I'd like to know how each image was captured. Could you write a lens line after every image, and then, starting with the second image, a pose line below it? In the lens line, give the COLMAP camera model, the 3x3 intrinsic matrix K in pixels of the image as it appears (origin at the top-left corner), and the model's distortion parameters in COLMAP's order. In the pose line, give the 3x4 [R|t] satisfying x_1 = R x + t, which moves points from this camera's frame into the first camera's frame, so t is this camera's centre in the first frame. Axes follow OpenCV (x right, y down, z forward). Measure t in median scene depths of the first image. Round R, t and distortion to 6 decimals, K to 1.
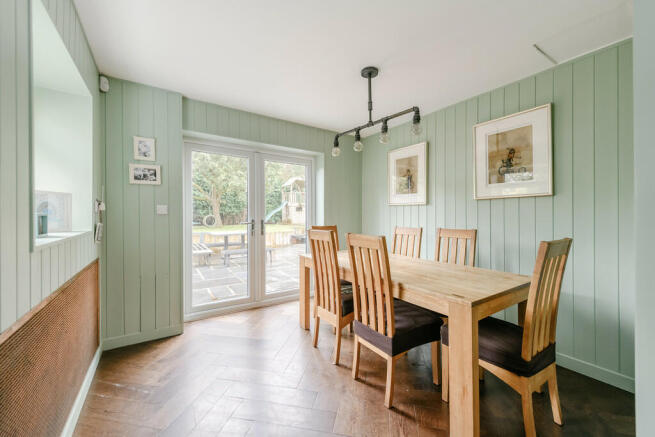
lens RADIAL K [[246.1, 0, 327.5], [0, 246.1, 218.5], [0, 0, 1]] dist [-0.000806, -0.000044]
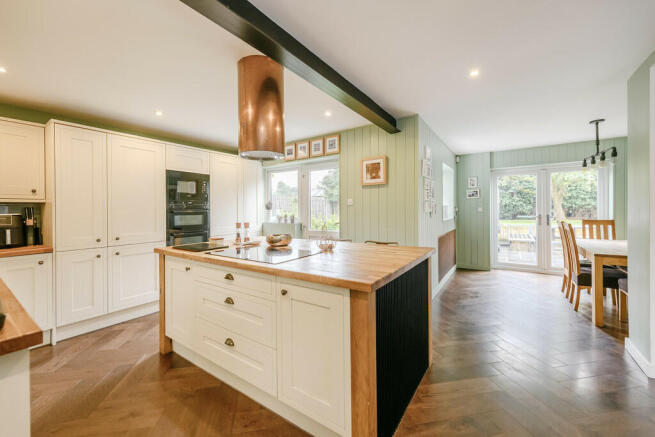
lens RADIAL K [[262.4, 0, 327.5], [0, 262.4, 218.5], [0, 0, 1]] dist [-0.001350, -0.000090]
pose [[0.354965, 0.021018, -0.934643, 1.035243], [0.002458, 0.999723, 0.023415, -0.015889], [0.934876, -0.010609, 0.354815, -1.096369]]
